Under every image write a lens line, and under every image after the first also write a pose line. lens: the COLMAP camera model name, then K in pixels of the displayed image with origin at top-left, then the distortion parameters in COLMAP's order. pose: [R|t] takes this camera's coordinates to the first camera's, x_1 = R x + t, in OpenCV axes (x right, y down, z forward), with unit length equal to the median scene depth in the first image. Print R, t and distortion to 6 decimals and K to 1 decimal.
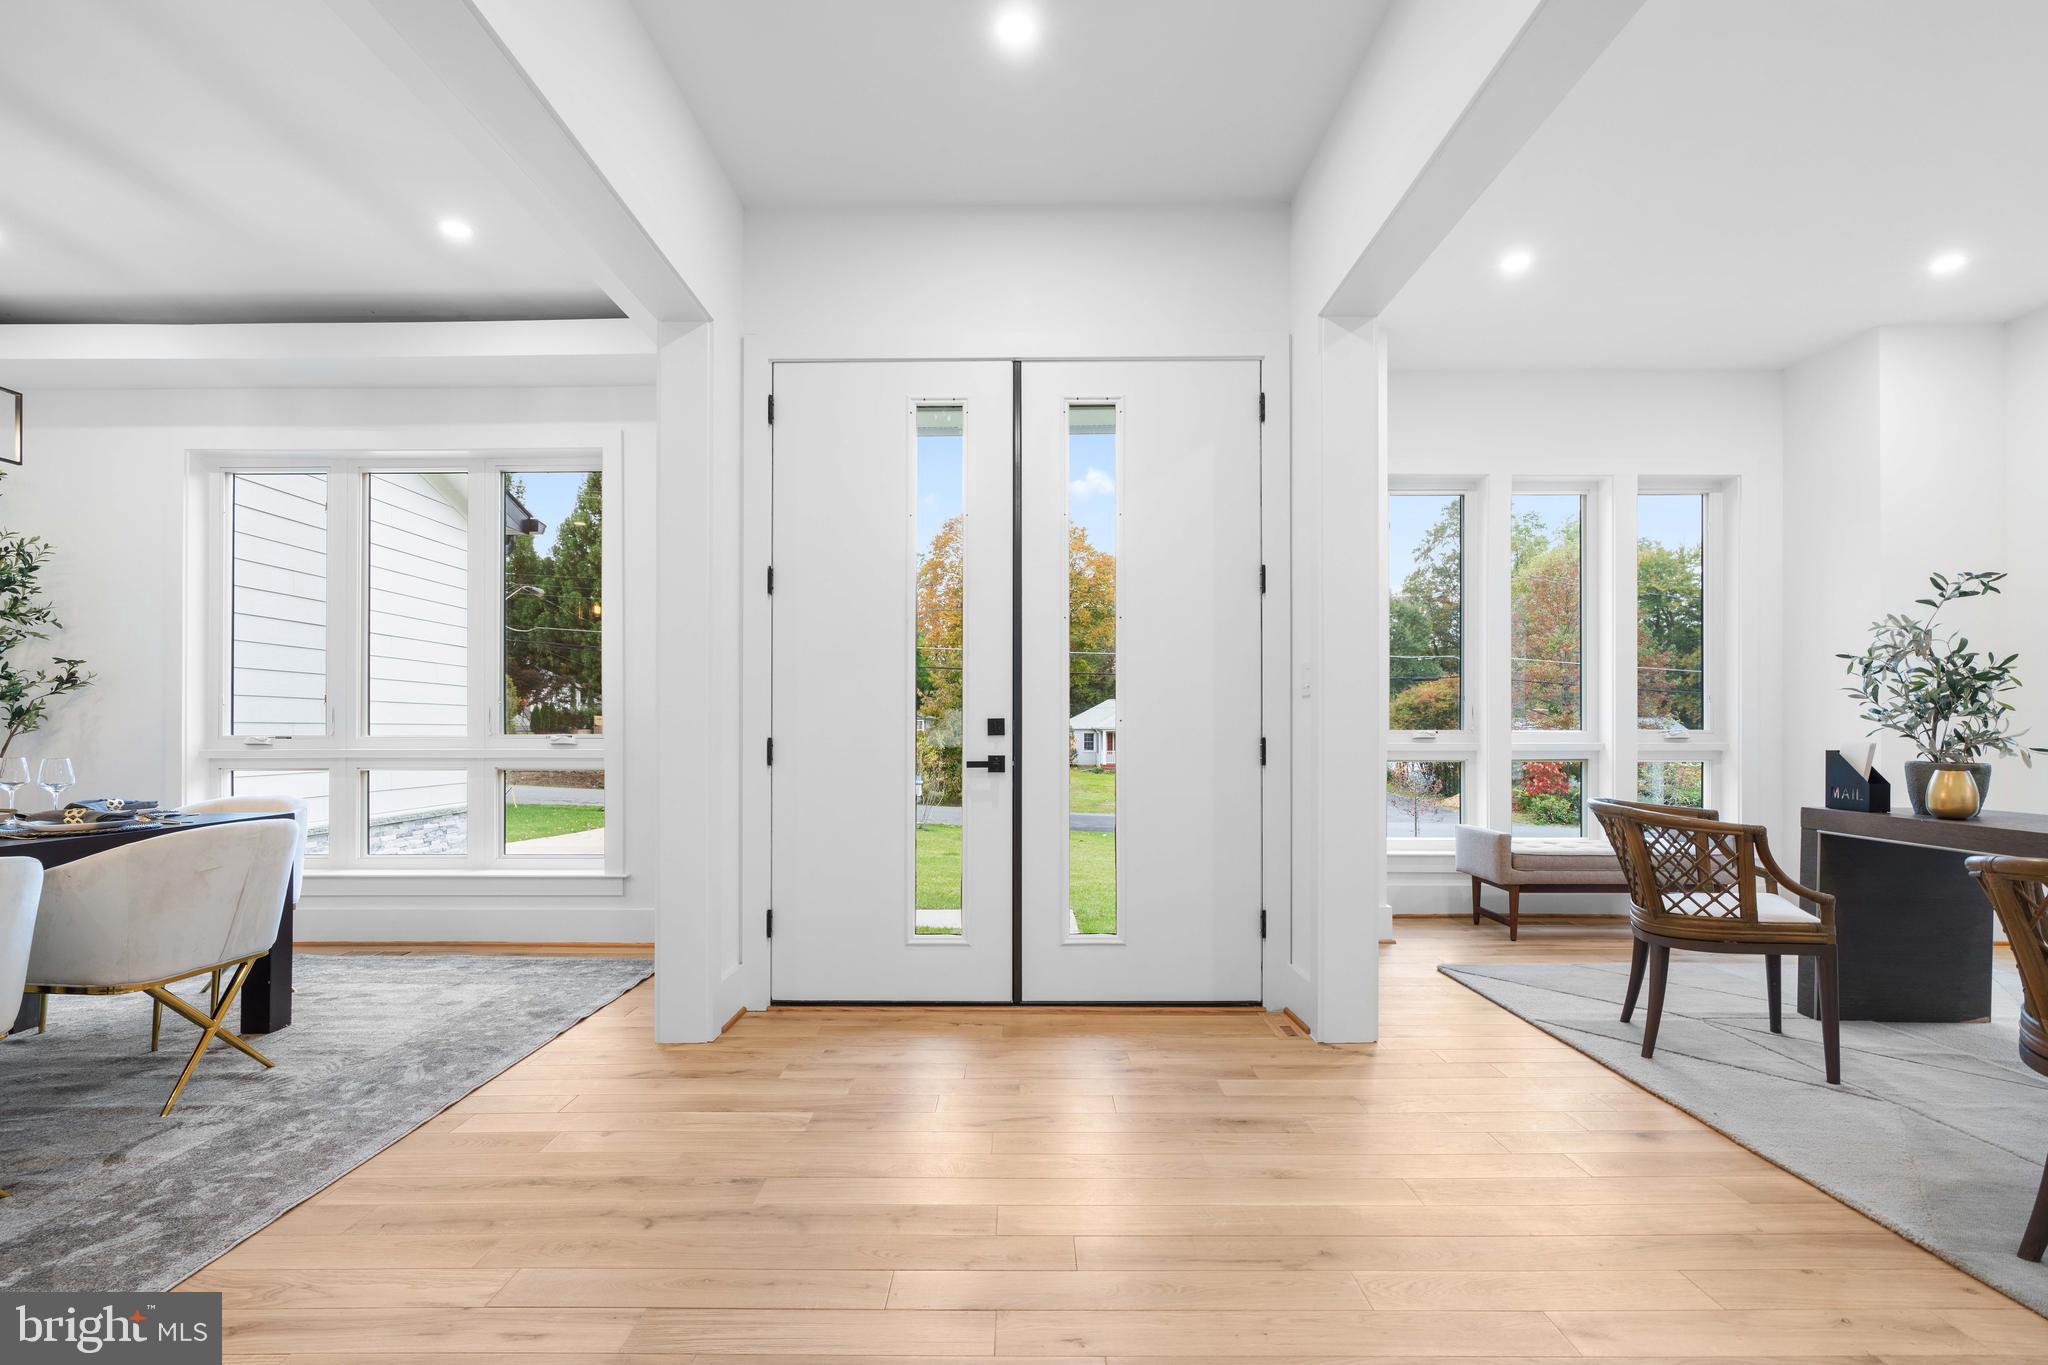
lens RADIAL K [[926.7, 0, 1019.0], [0, 926.7, 728.3], [0, 0, 1]] dist [-0.001233, 0.001603]
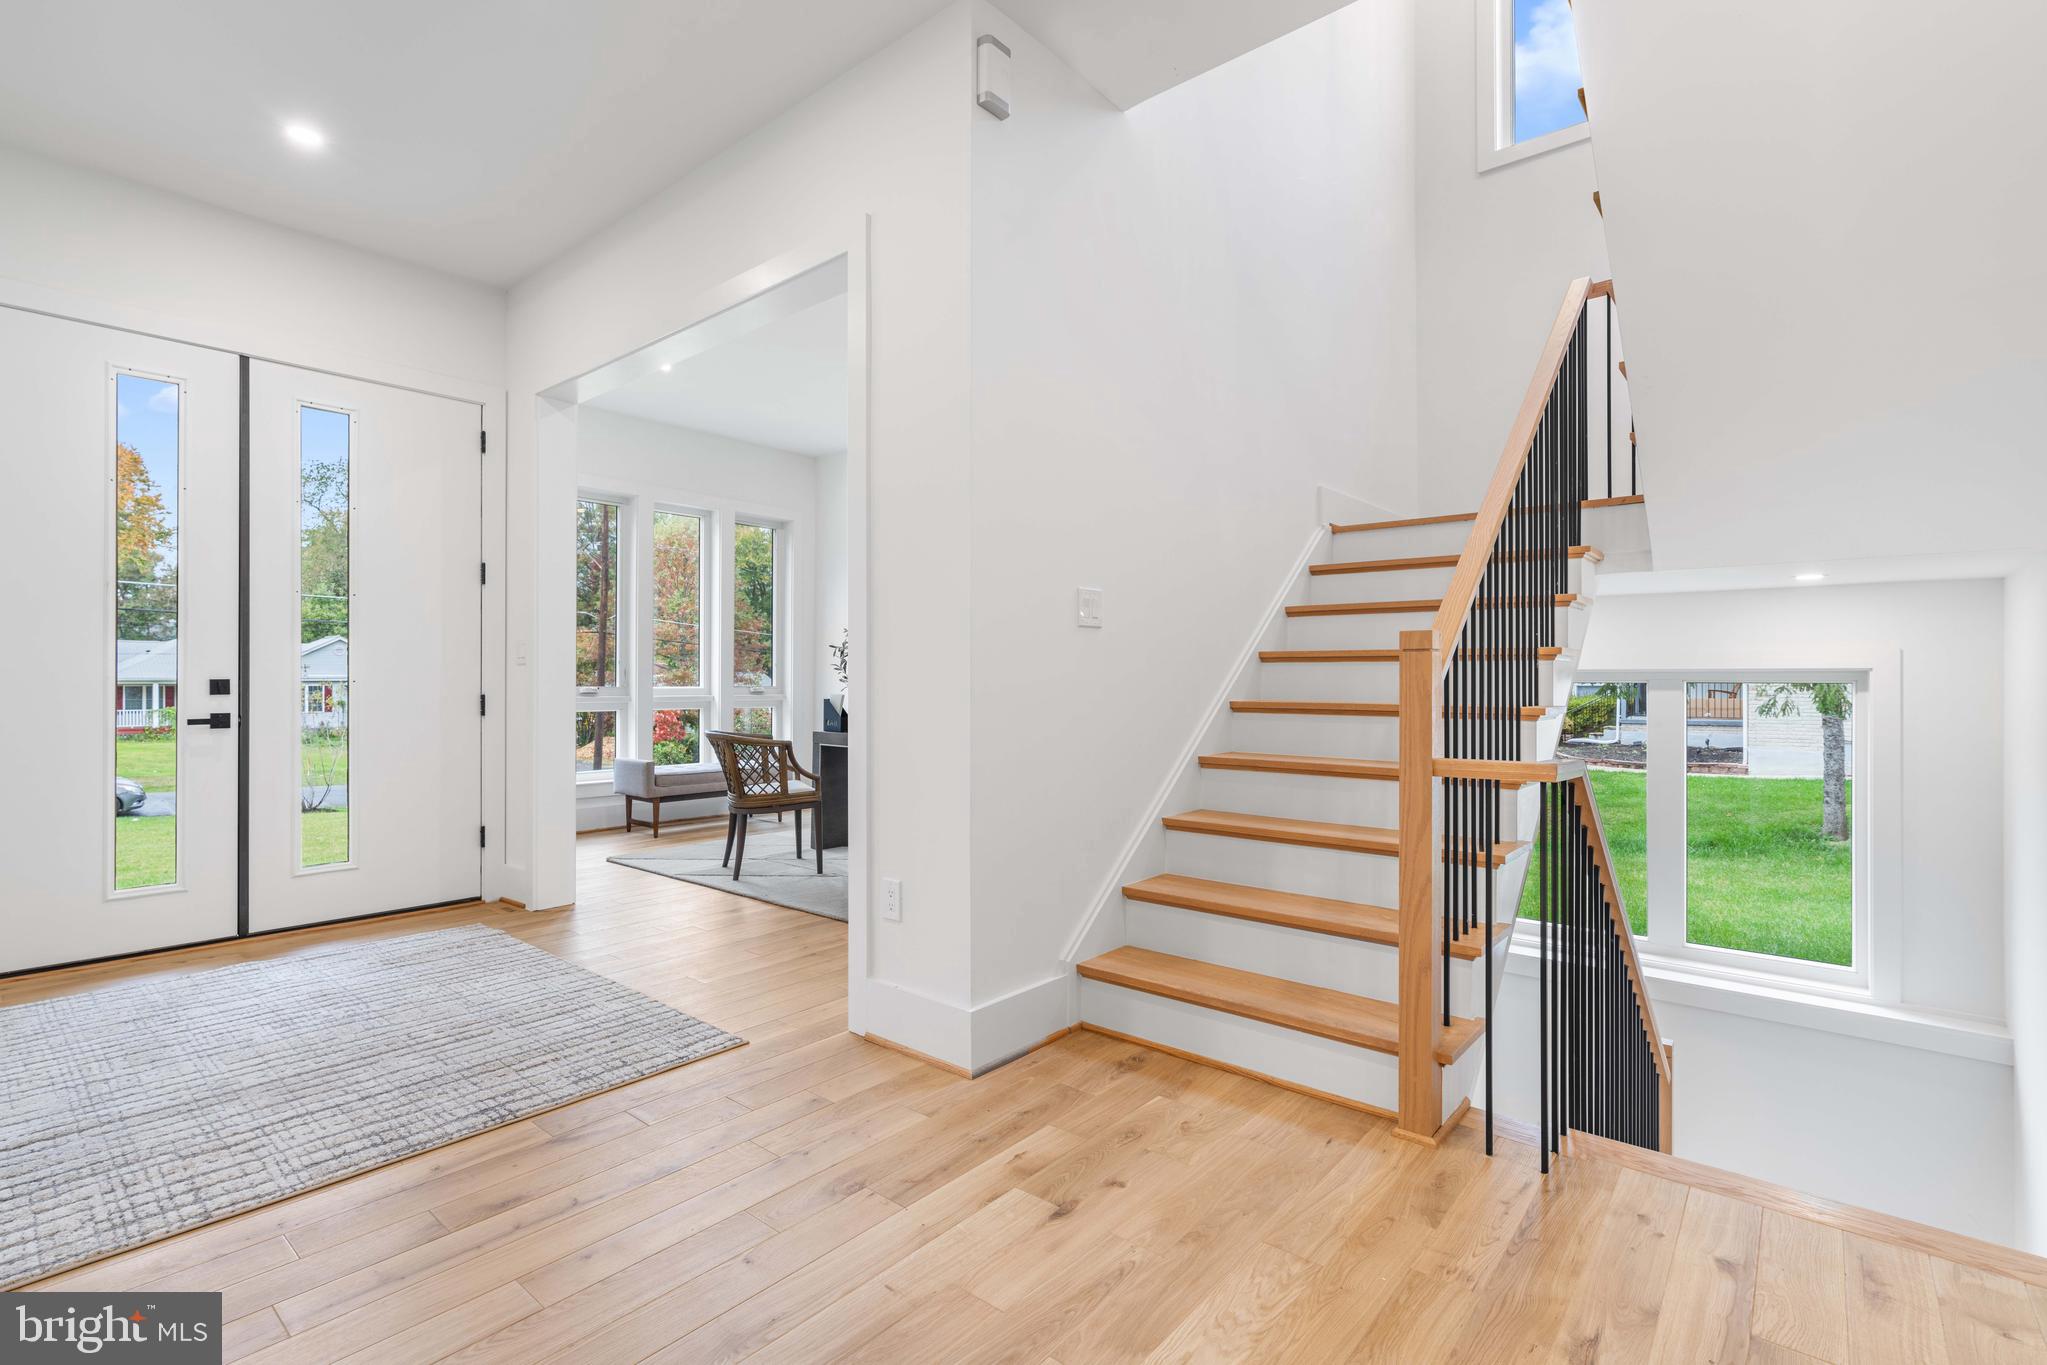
lens RADIAL K [[926.3, 0, 1002.0], [0, 926.3, 682.6], [0, 0, 1]] dist [-0.001233, 0.001603]
pose [[0.648407, 0.001495, 0.761292, -0.266683], [-0.003129, 0.999995, 0.000702, -0.010277], [-0.761287, -0.002837, 0.648409, -0.420576]]
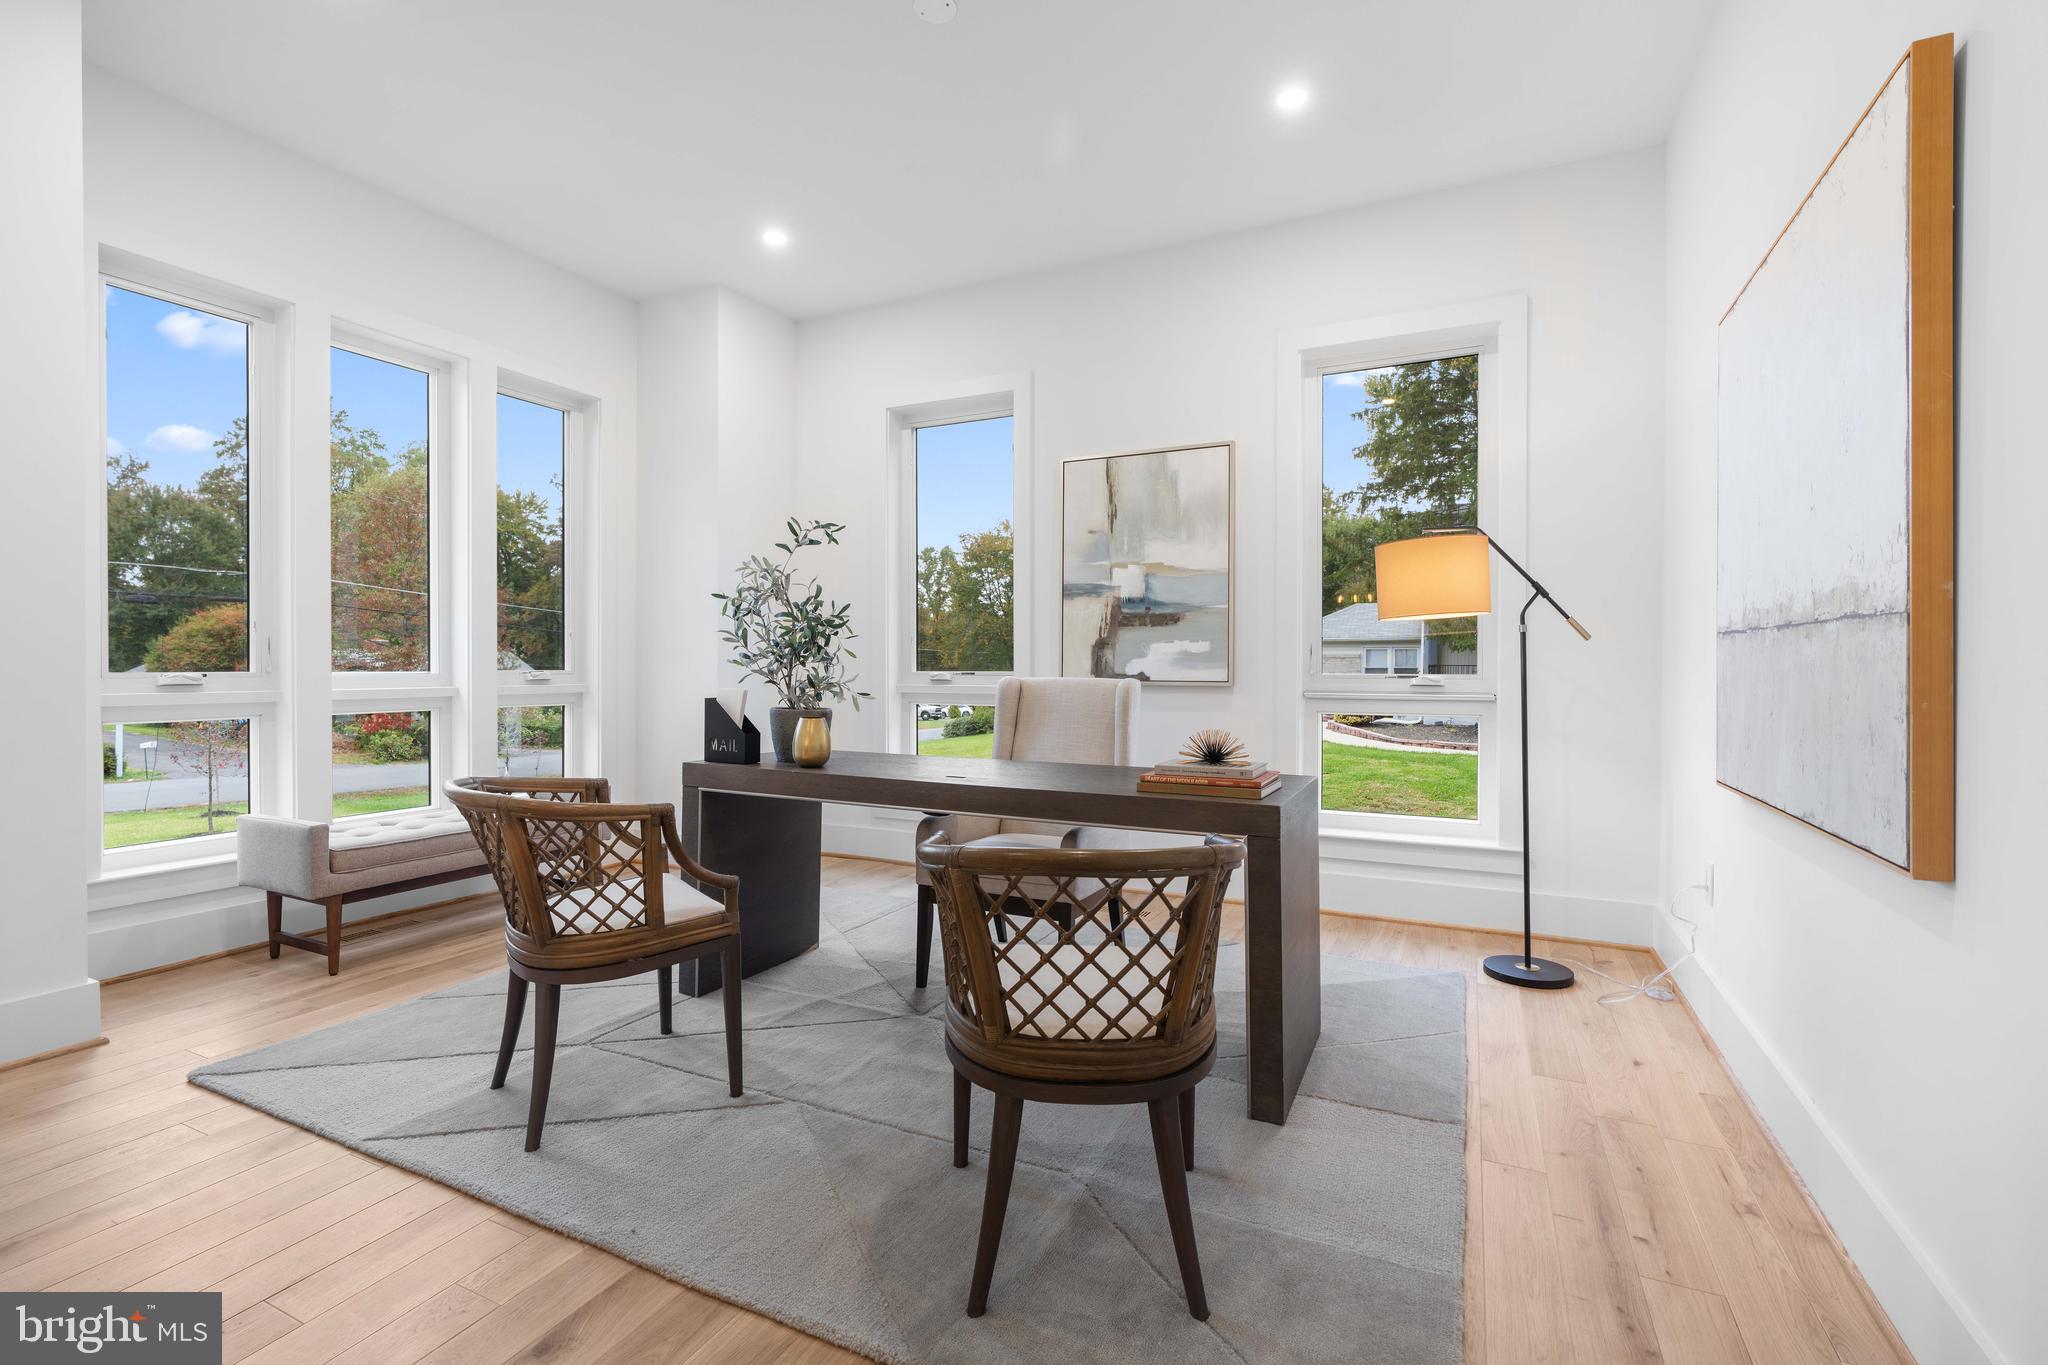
lens RADIAL K [[926.7, 0, 1019.6], [0, 926.7, 677.5], [0, 0, 1]] dist [-0.001233, 0.001603]
pose [[0.438635, -0.010455, 0.898605, 0.189554], [-0.005971, 0.999876, 0.014547, -0.011647], [-0.898646, -0.011746, 0.438518, 0.324718]]
